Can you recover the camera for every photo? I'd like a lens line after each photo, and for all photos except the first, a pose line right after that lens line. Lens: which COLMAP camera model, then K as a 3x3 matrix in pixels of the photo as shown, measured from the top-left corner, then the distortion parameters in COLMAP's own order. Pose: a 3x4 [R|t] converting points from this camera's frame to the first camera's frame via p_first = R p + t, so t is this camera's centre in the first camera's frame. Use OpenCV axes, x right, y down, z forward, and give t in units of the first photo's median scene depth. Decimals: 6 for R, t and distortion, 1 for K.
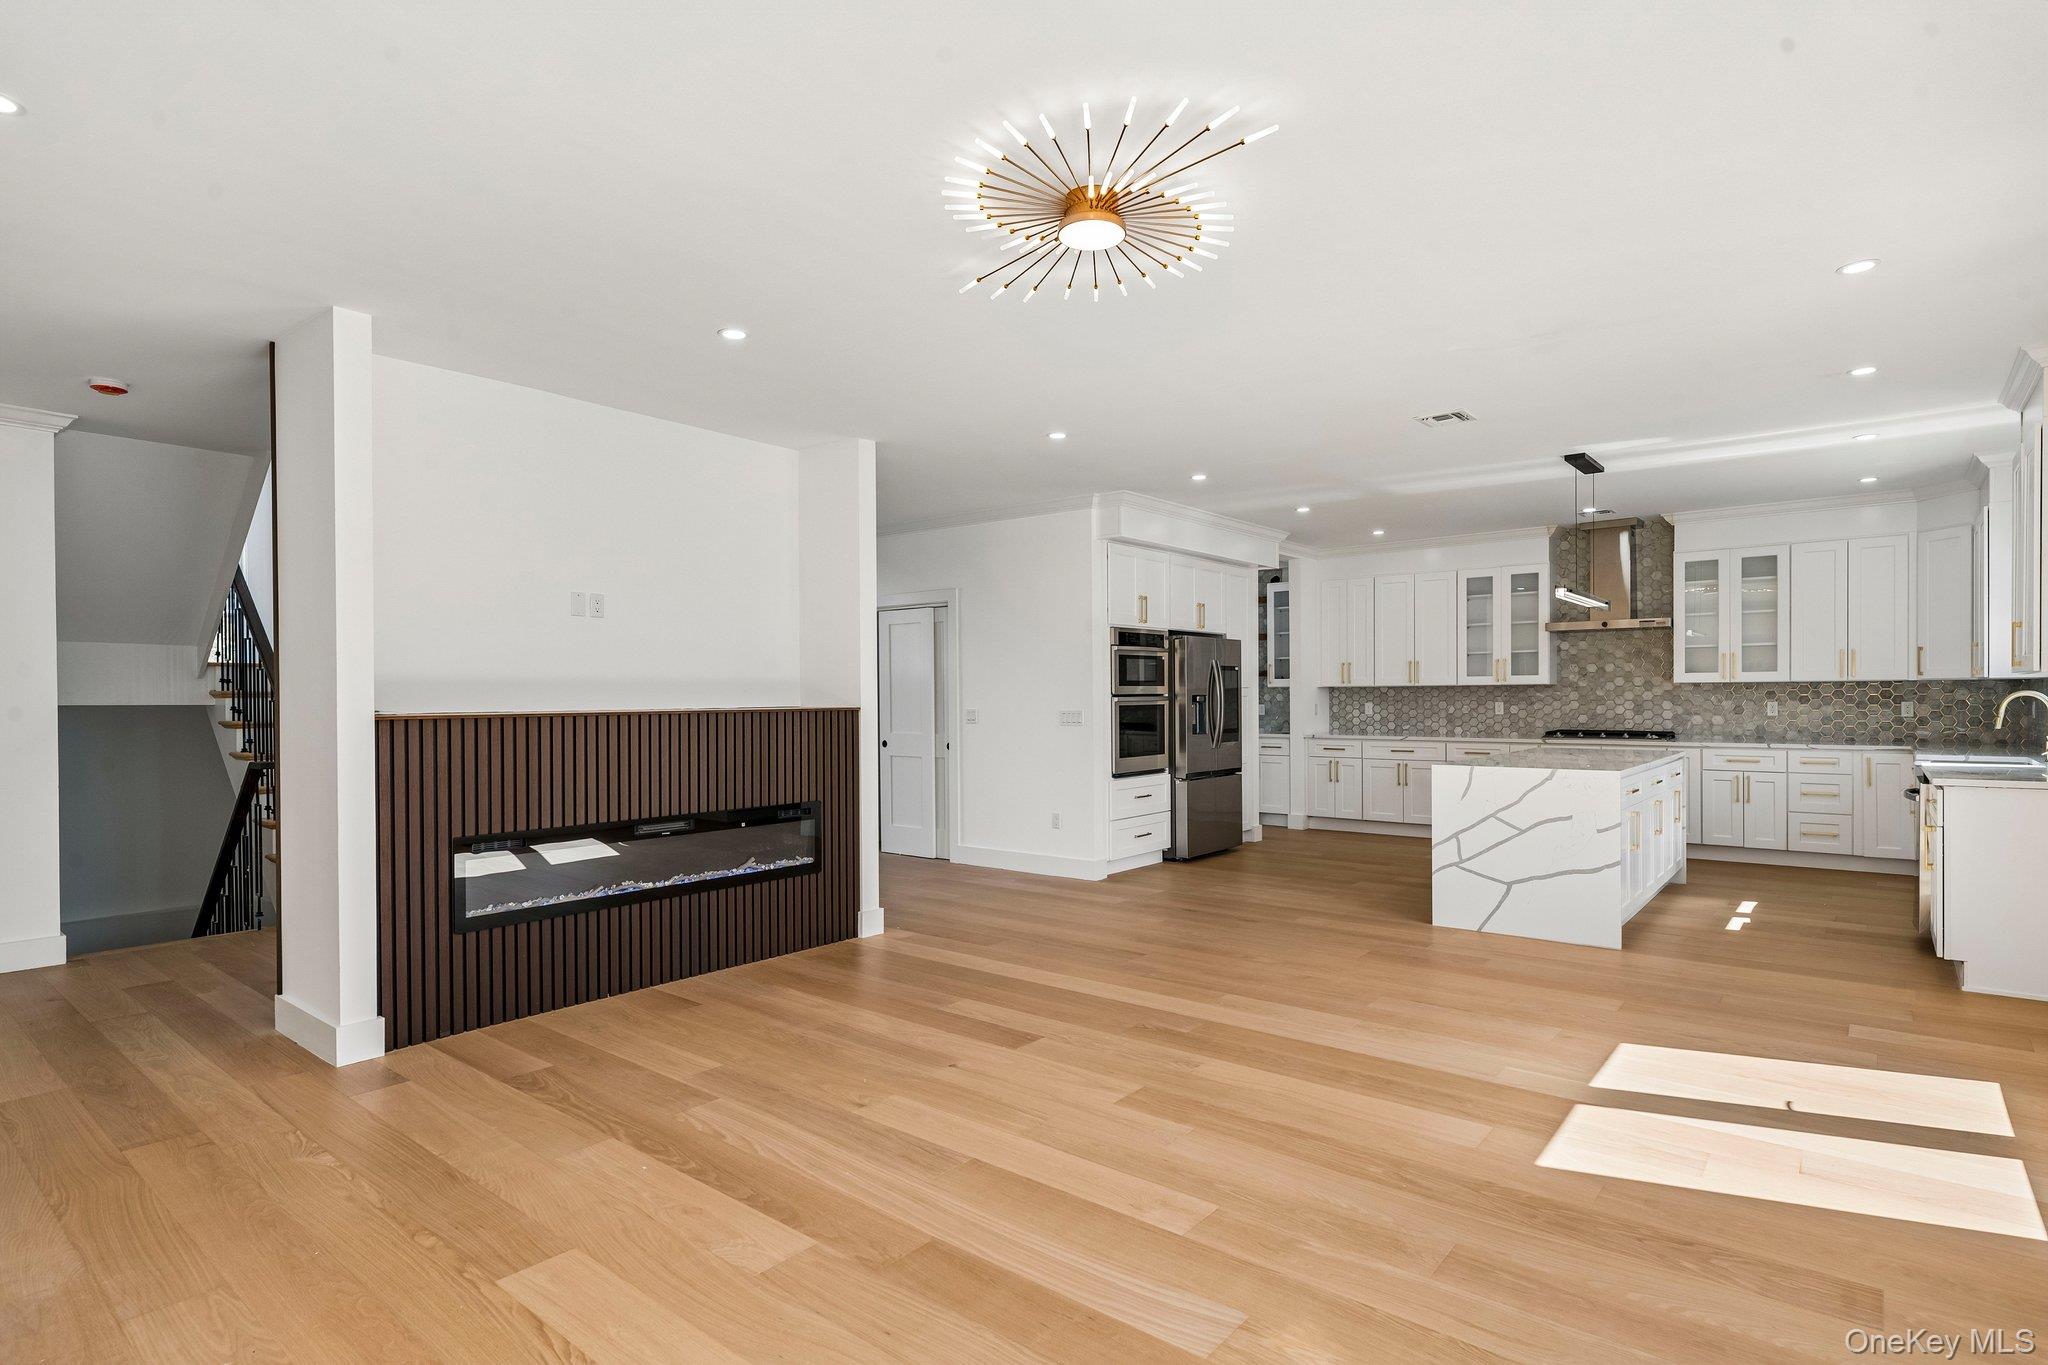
lens RADIAL K [[1033.1, 0, 1025.8], [0, 1033.1, 702.0], [0, 0, 1]] dist [0.002855, -0.000333]
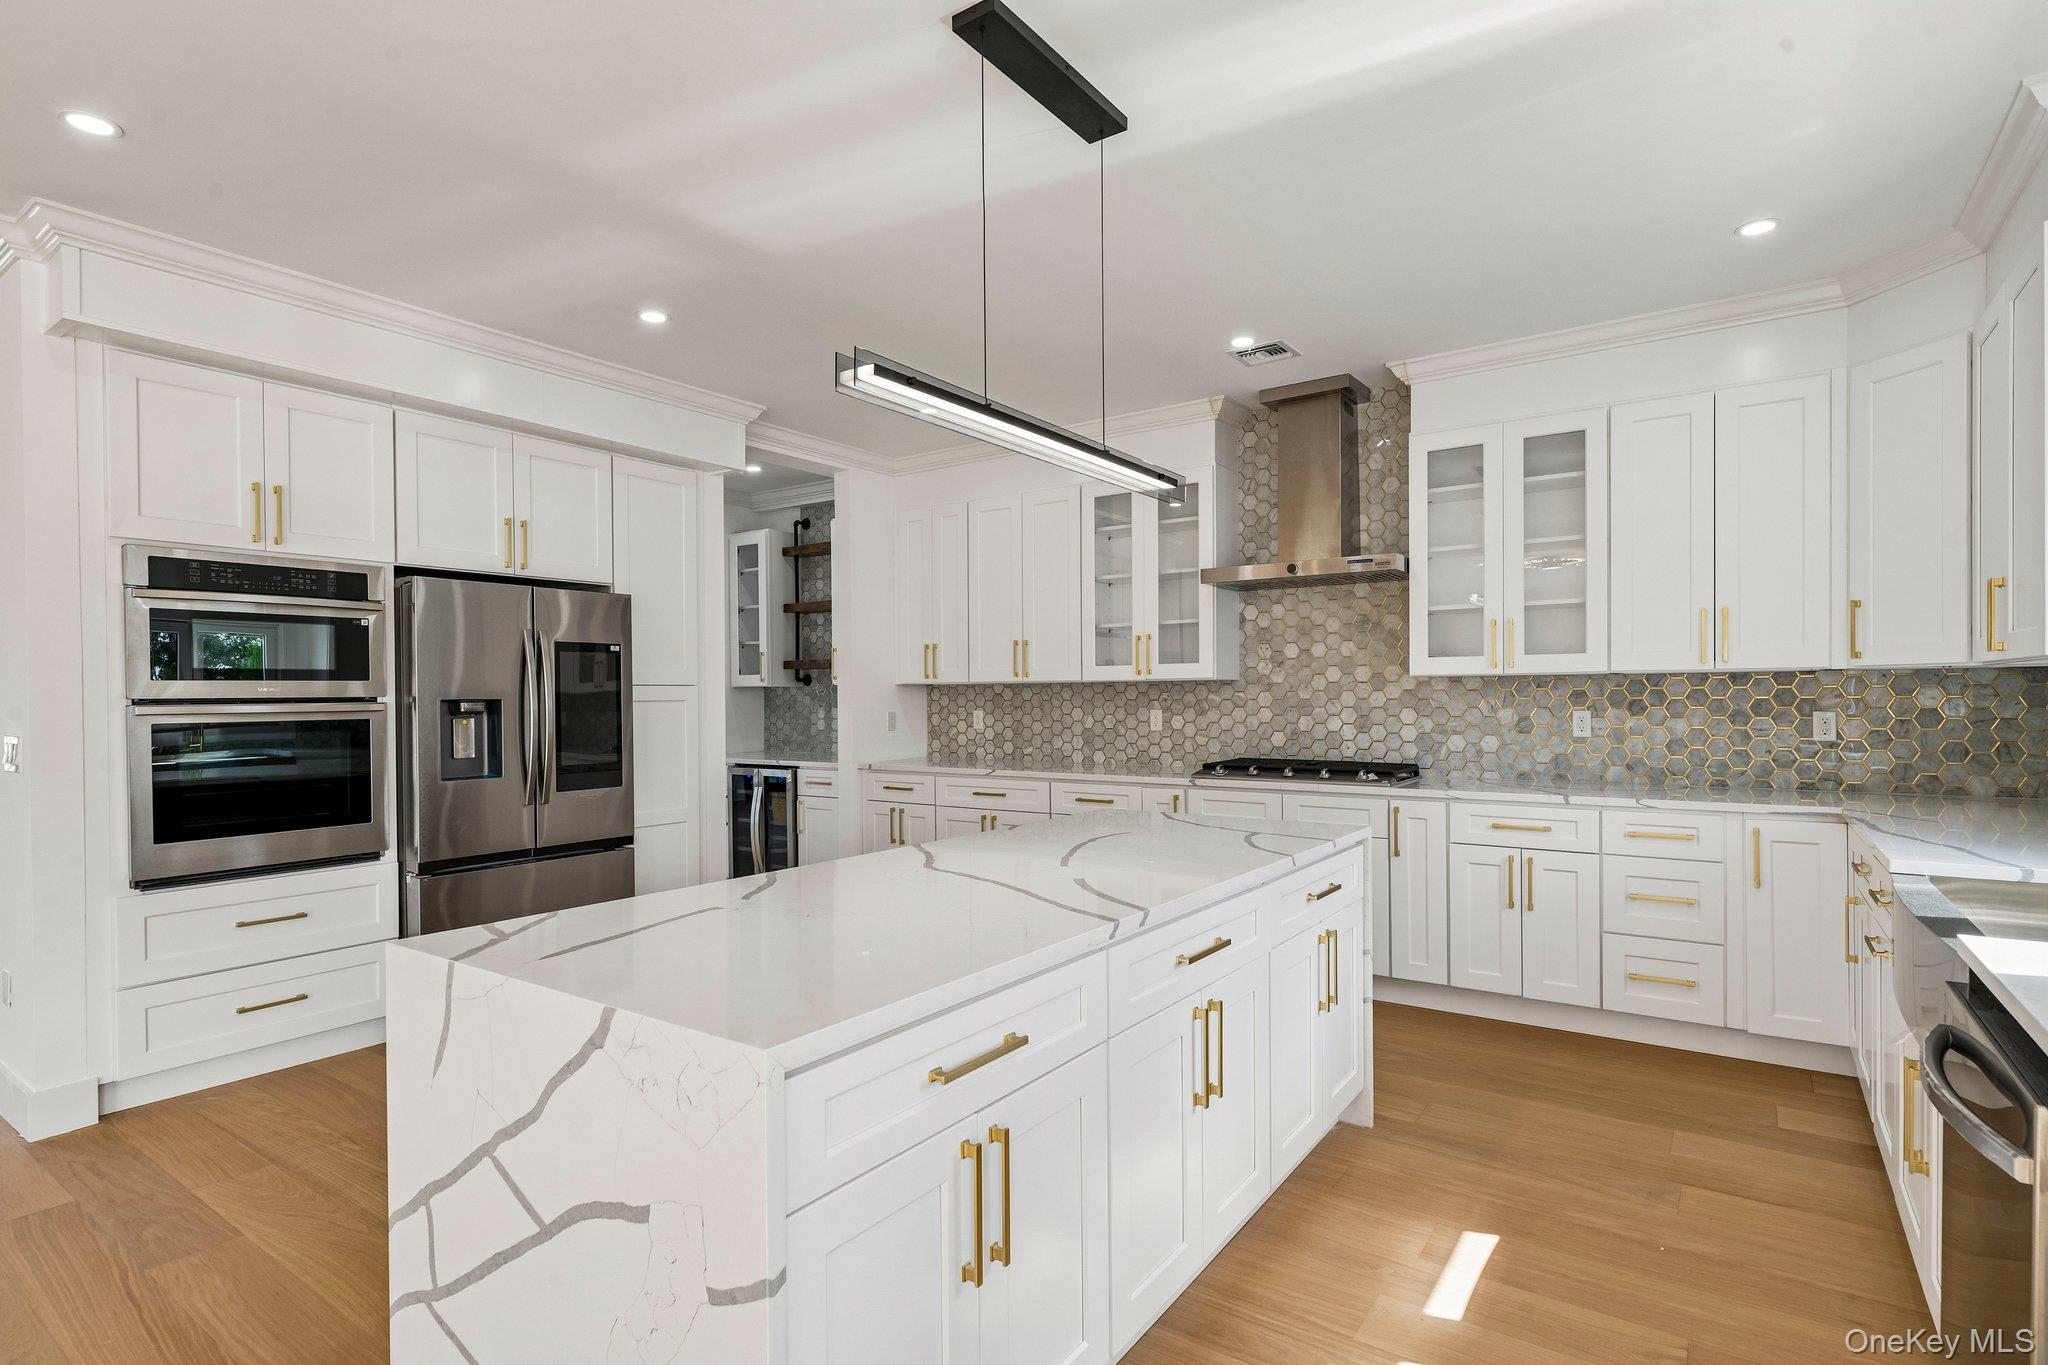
lens RADIAL K [[1008.6, 0, 1018.9], [0, 1008.6, 702.0], [0, 0, 1]] dist [0.000995, -0.001186]
pose [[0.997433, -0.001368, 0.071595, 0.401886], [0.001355, 0.999999, 0.000230, -0.005453], [-0.071595, -0.000132, 0.997434, 0.509856]]
